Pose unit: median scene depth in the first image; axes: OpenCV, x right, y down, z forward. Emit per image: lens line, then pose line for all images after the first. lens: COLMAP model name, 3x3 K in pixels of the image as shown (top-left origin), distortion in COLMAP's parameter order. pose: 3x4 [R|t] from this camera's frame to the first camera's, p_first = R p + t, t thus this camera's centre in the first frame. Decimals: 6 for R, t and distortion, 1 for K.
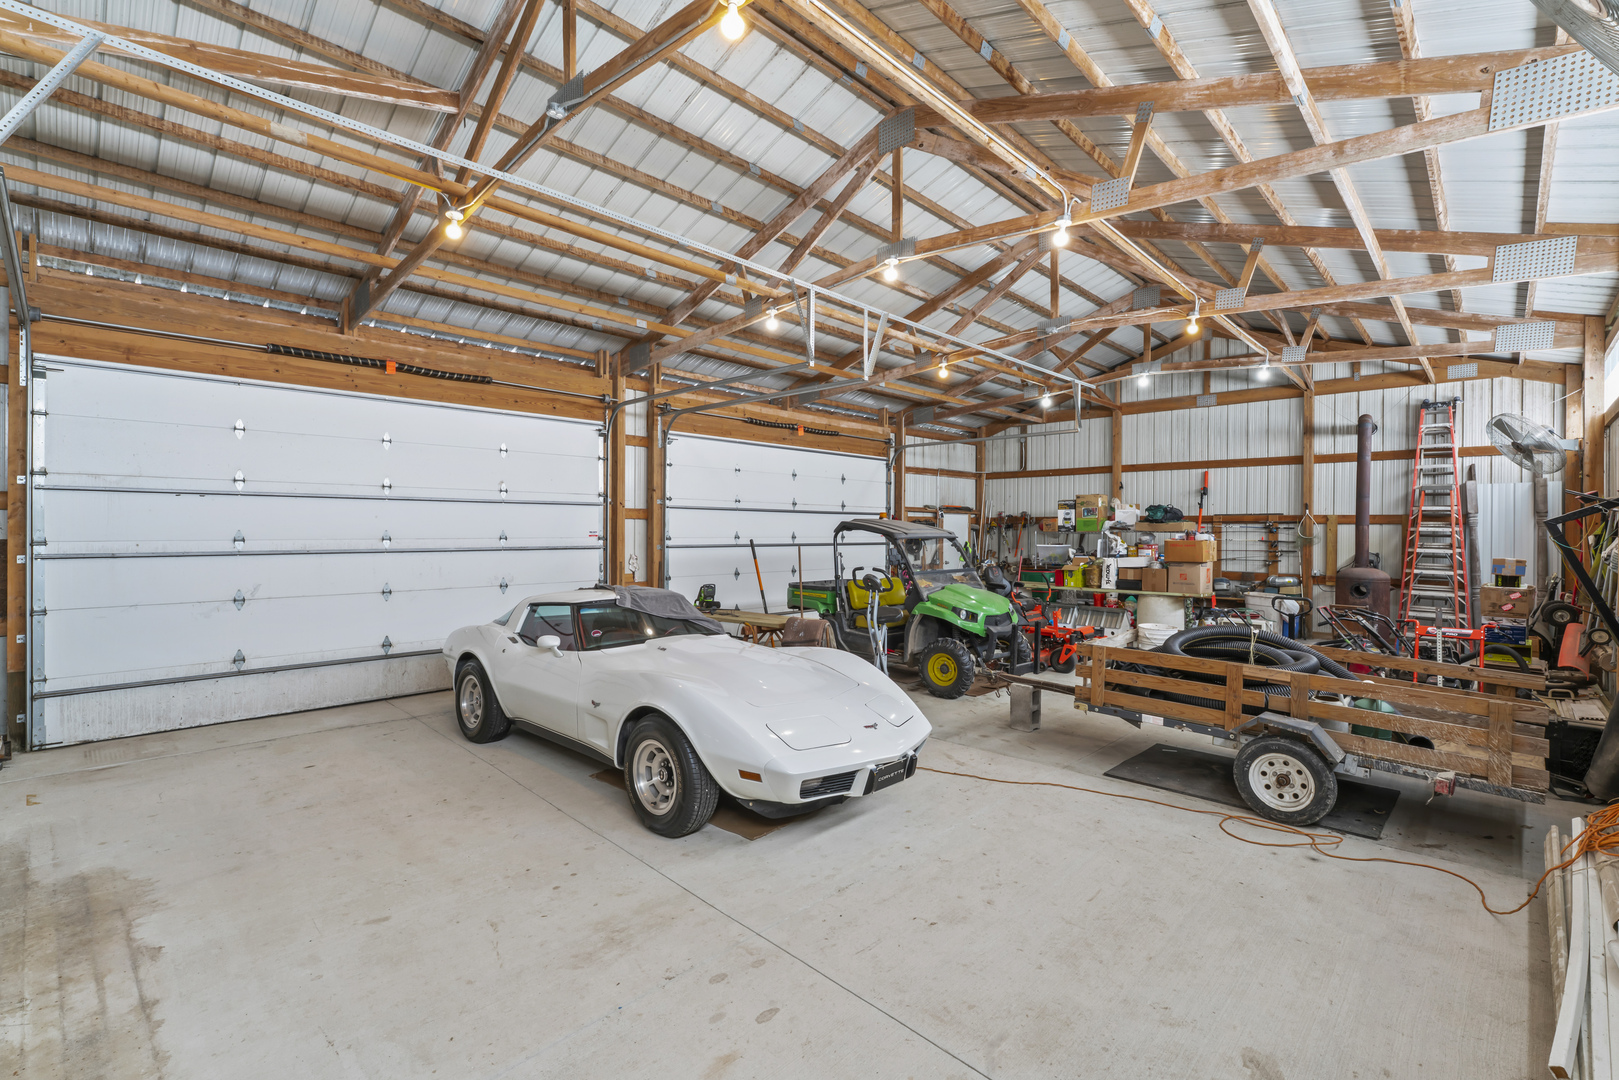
lens RADIAL K [[719.1, 0, 807.2], [0, 719.1, 531.9], [0, 0, 1]] dist [0.001318, -0.000591]
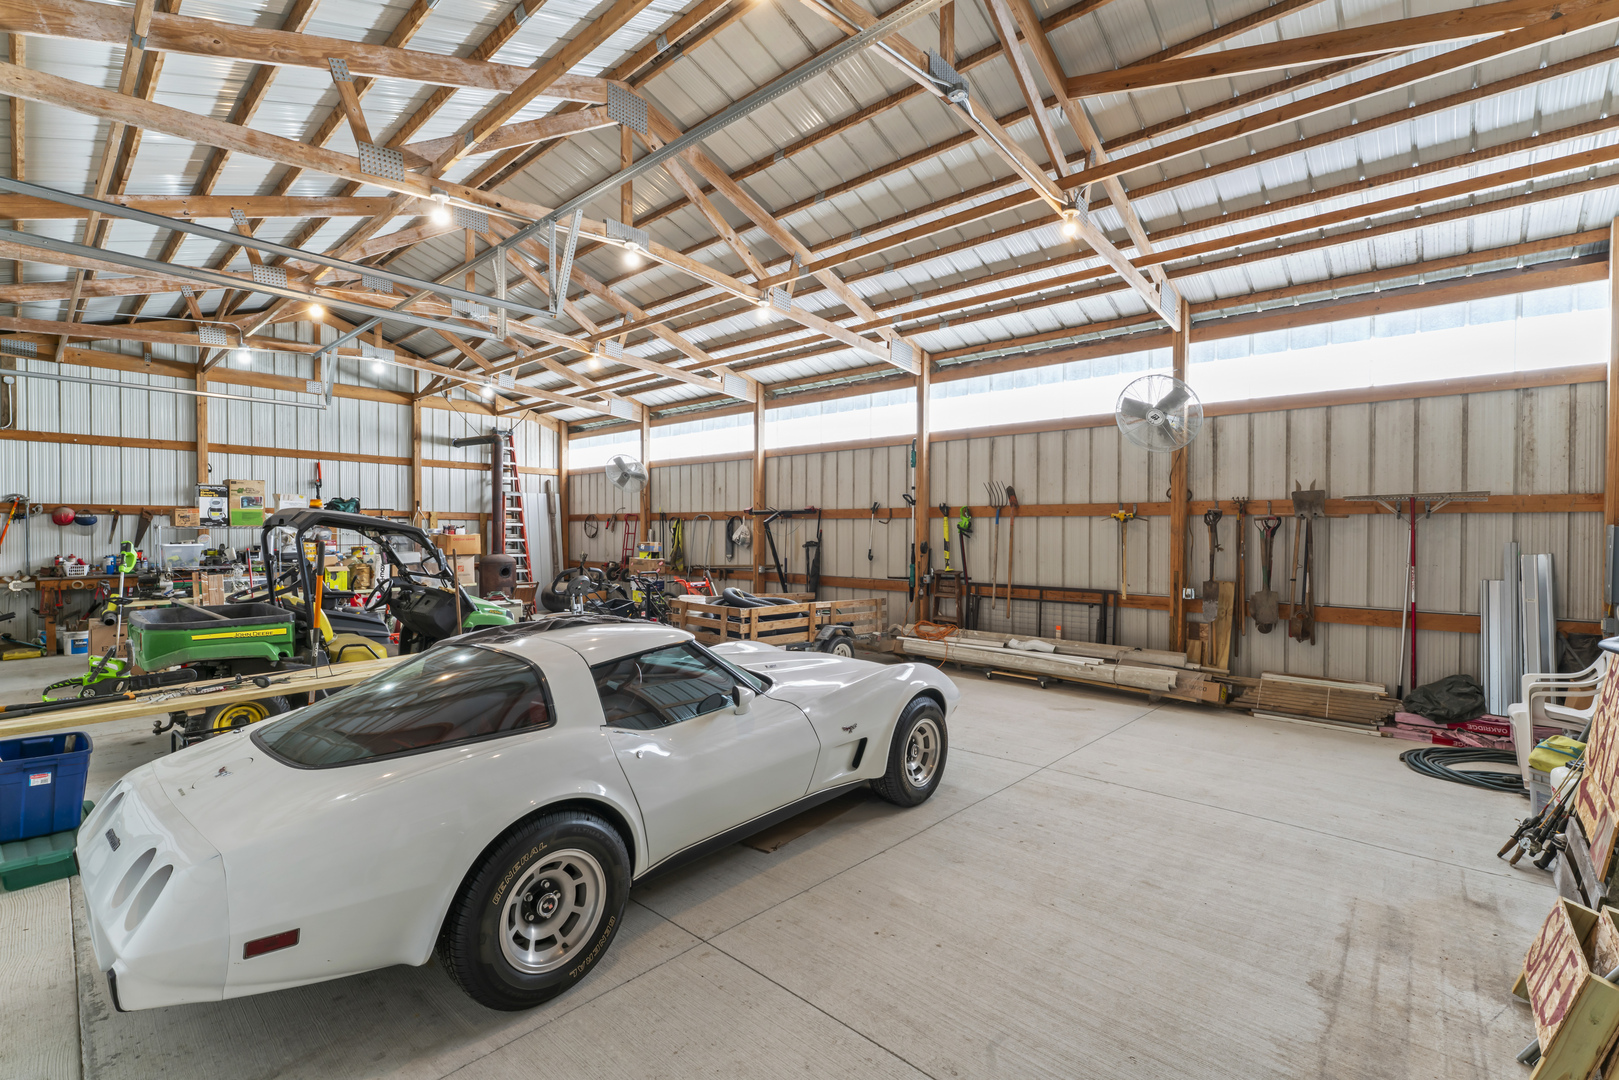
lens RADIAL K [[719.1, 0, 807.4], [0, 719.1, 539.5], [0, 0, 1]] dist [0.001318, -0.000591]
pose [[-0.036601, -0.018240, 0.999163, -0.446618], [-0.002158, 0.999833, 0.018173, -0.001446], [-0.999328, -0.001491, -0.036635, 0.419611]]
